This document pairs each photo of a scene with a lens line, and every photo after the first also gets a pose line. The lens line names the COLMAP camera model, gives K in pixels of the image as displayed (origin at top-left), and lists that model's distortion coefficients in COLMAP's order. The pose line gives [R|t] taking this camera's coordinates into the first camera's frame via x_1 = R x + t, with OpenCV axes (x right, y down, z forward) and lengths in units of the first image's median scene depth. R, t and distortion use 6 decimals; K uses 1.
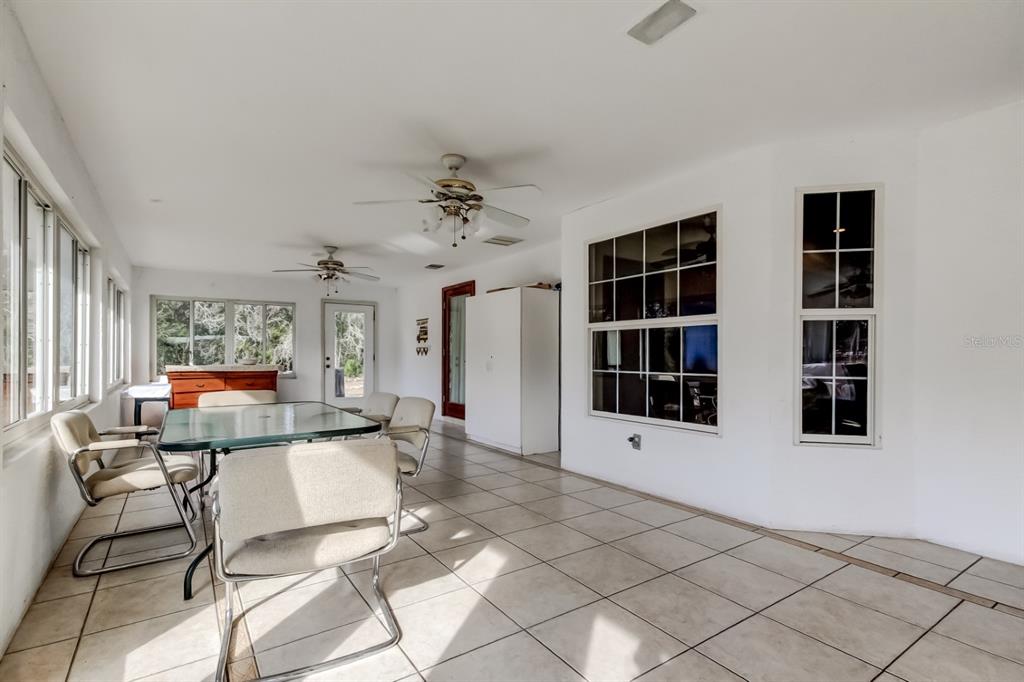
lens RADIAL K [[479.1, 0, 505.5], [0, 479.1, 340.5], [0, 0, 1]] dist [0.026191, -0.005187]
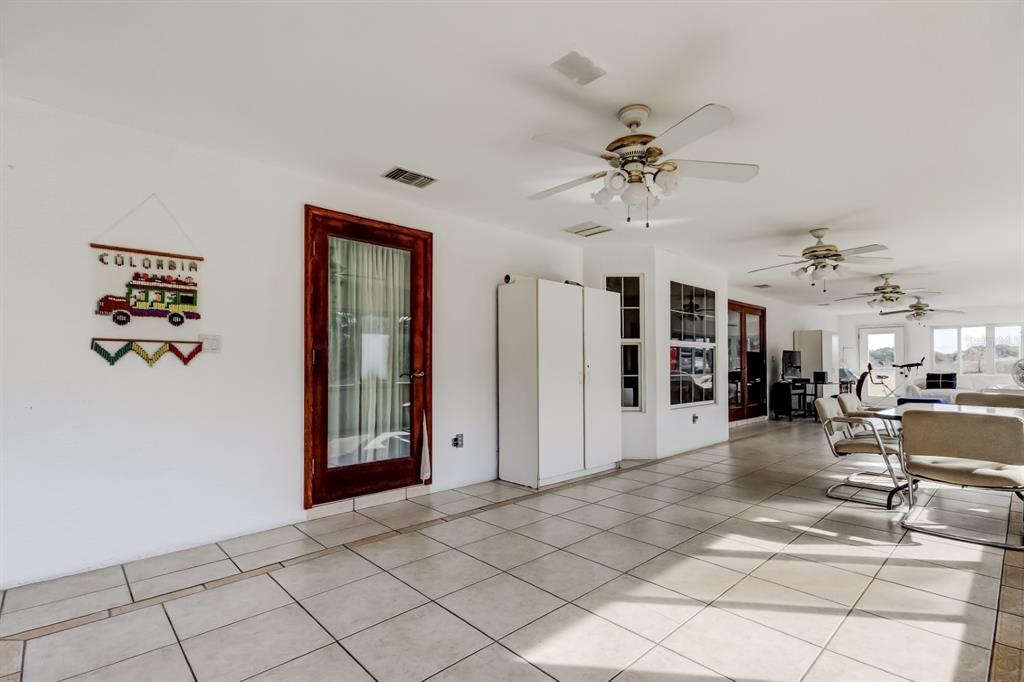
lens RADIAL K [[479.1, 0, 518.1], [0, 479.1, 357.6], [0, 0, 1]] dist [0.026191, -0.005187]
pose [[-0.159837, 0.010252, 0.987090, -0.567689], [-0.031962, 0.999368, -0.015555, 0.025192], [-0.986626, -0.034036, -0.159409, 0.864350]]
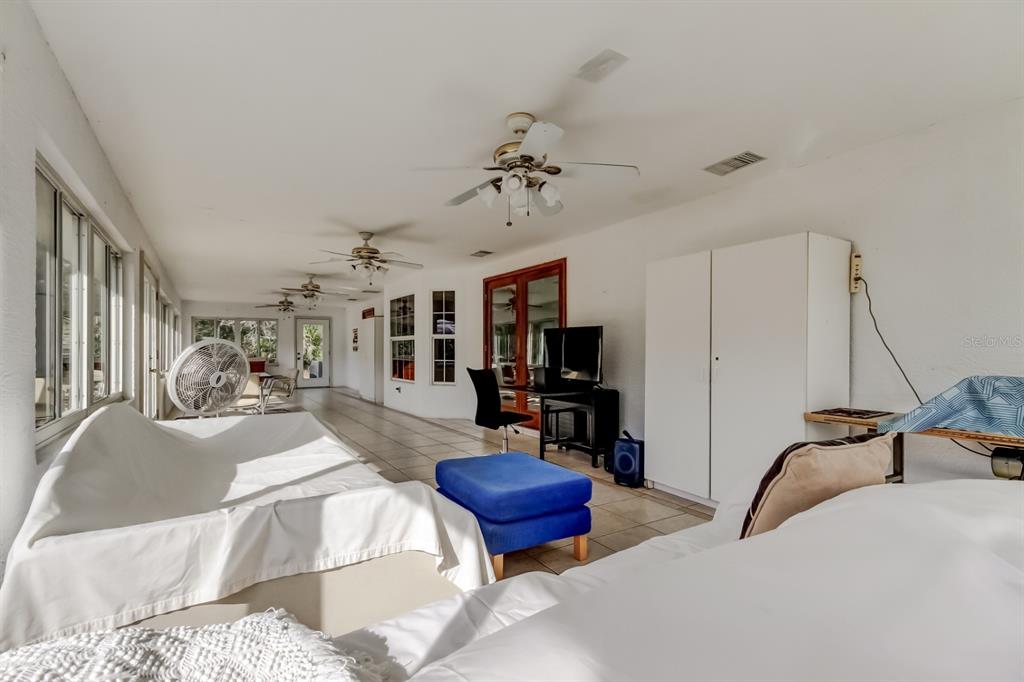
lens RADIAL K [[479.1, 0, 520.1], [0, 479.1, 345.6], [0, 0, 1]] dist [0.026191, -0.005187]
pose [[0.999693, -0.015062, -0.019654, 0.436837], [0.015582, 0.999525, 0.026595, -0.025959], [0.019244, -0.026893, 0.999453, -0.633030]]
